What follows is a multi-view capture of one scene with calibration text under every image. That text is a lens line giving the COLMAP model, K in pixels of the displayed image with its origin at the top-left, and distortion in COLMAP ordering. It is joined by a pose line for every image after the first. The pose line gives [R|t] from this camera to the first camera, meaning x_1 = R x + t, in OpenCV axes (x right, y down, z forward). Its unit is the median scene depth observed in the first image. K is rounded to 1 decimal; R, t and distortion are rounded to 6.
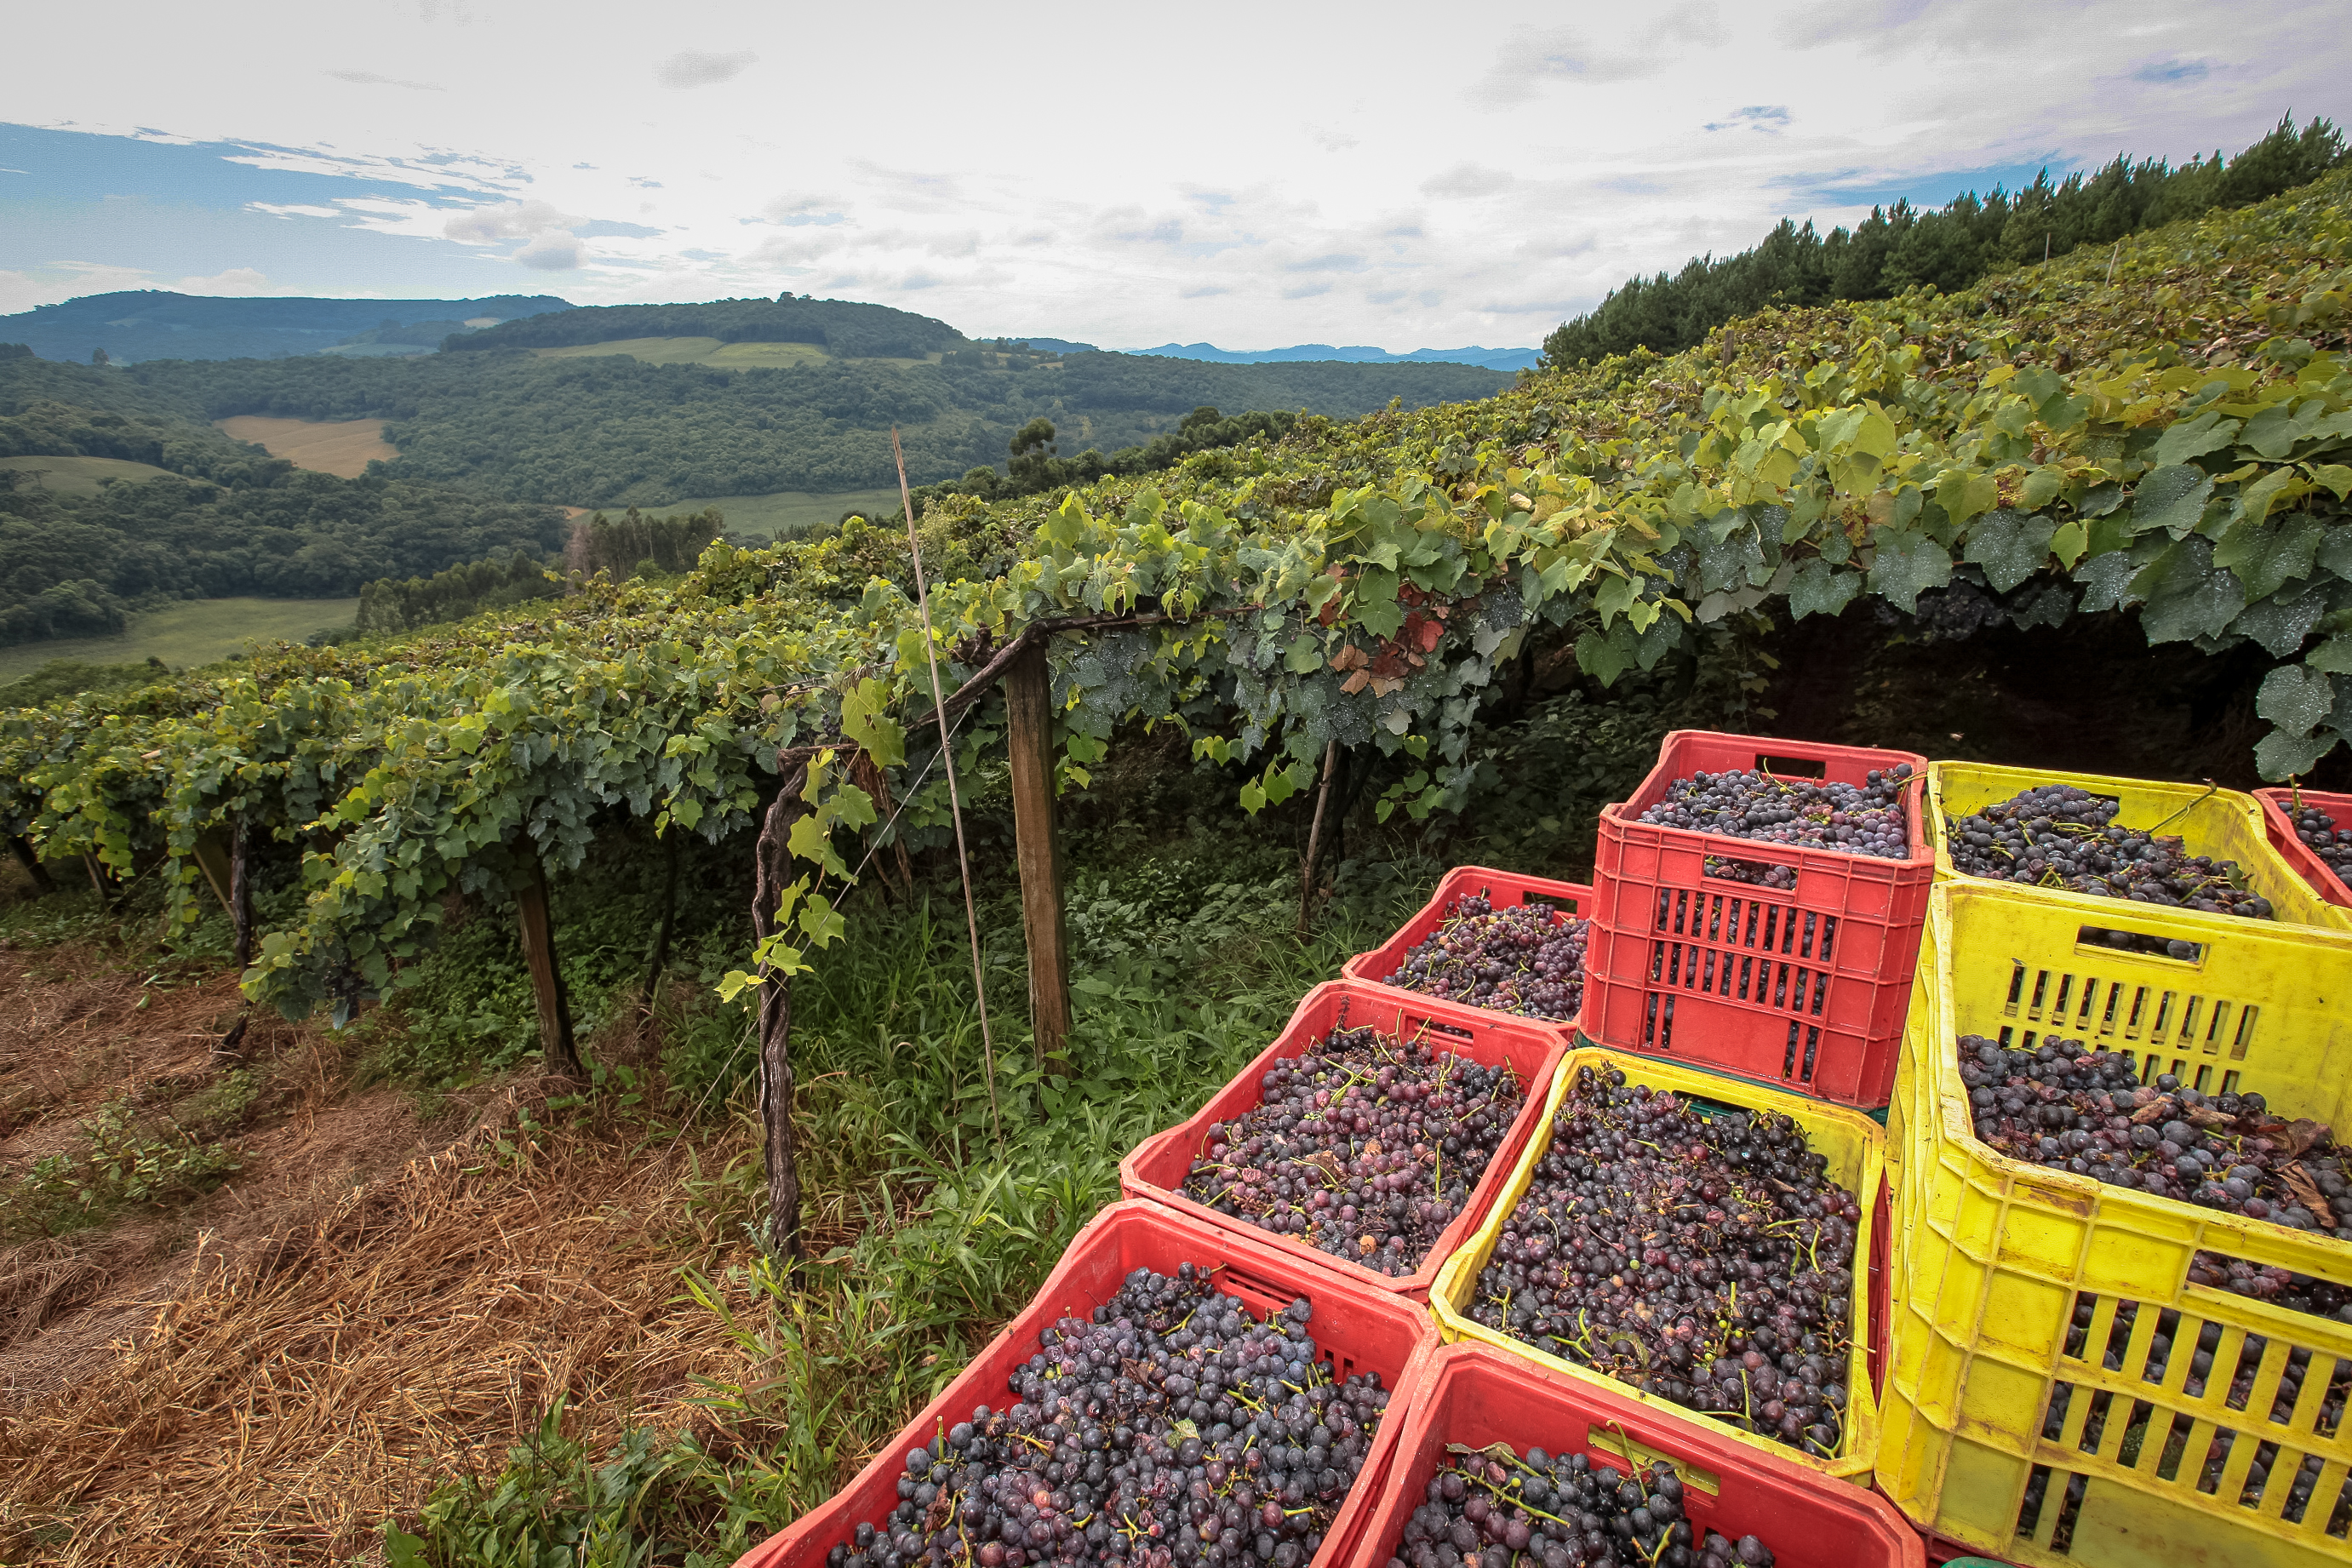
lens RADIAL K [[1093.3, 0, 1186.3], [0, 1093.3, 787.7], [0, 0, 1]] dist [-0.056890, 0.025163]
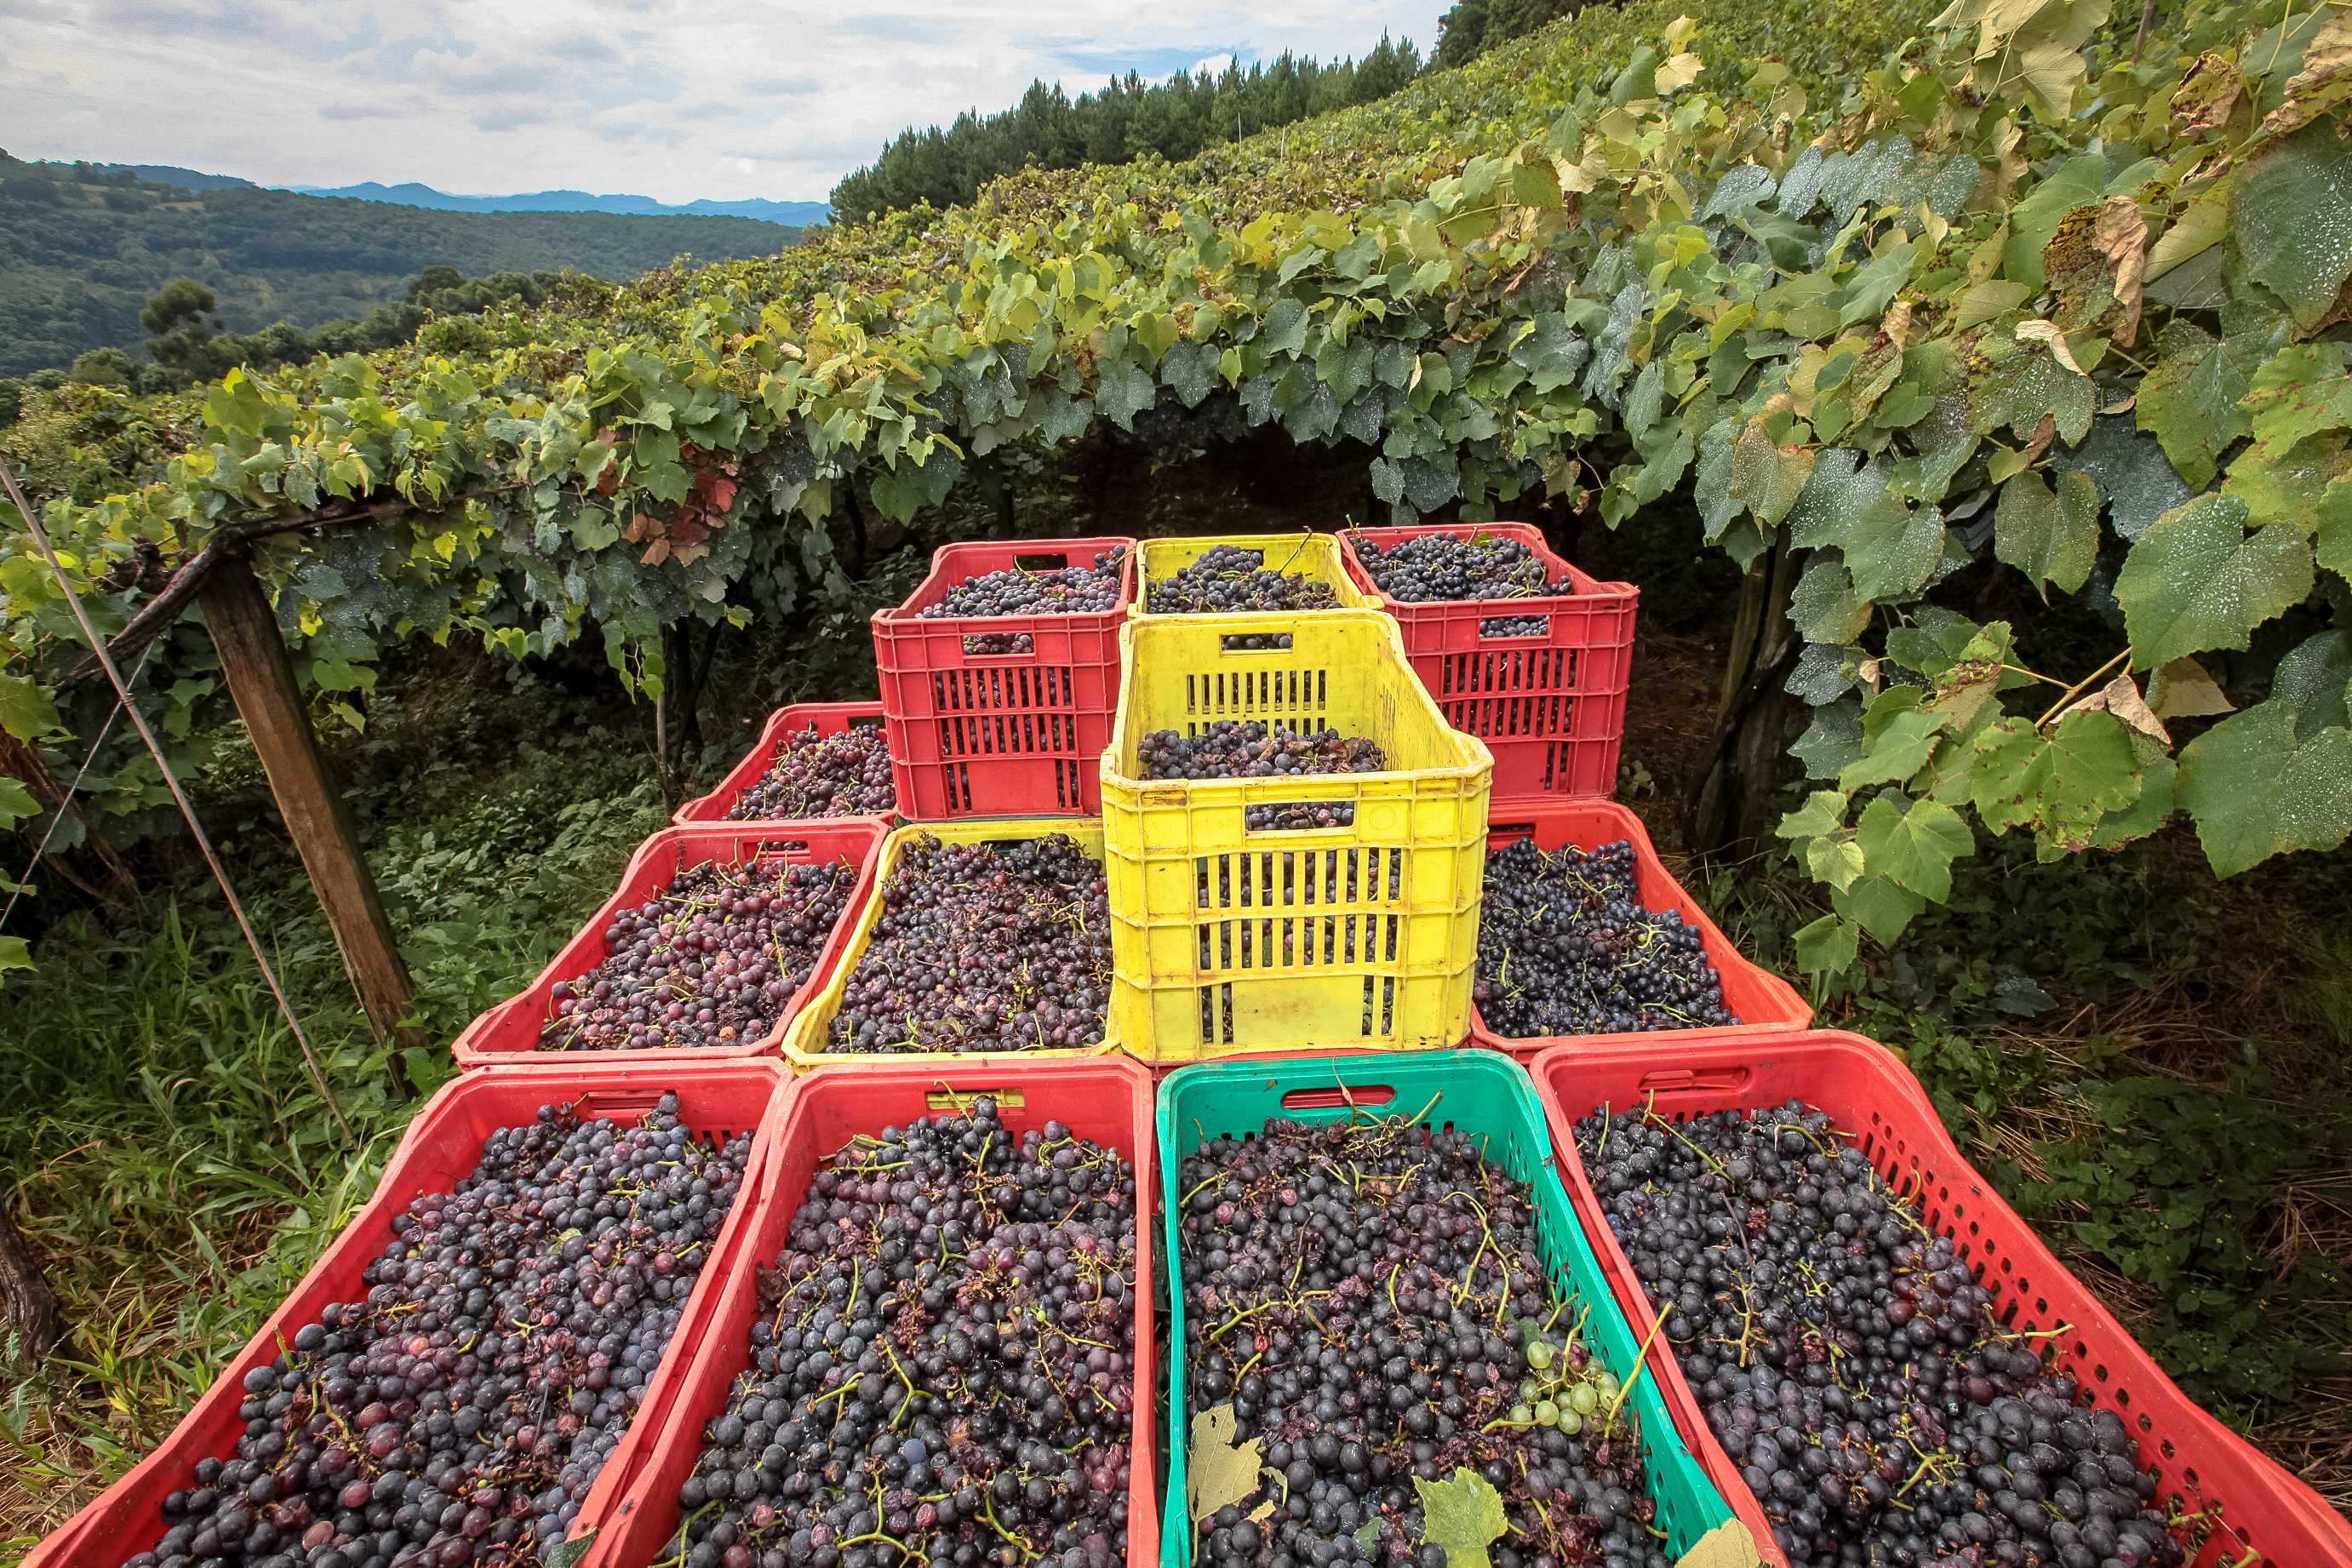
lens RADIAL K [[1093.3, 0, 1186.3], [0, 1093.3, 787.7], [0, 0, 1]] dist [-0.056890, 0.025163]
pose [[0.836967, -0.223216, 0.499662, 0.044757], [0.166166, 0.973585, 0.156593, 0.058269], [-0.521417, -0.048036, 0.851949, -0.104165]]
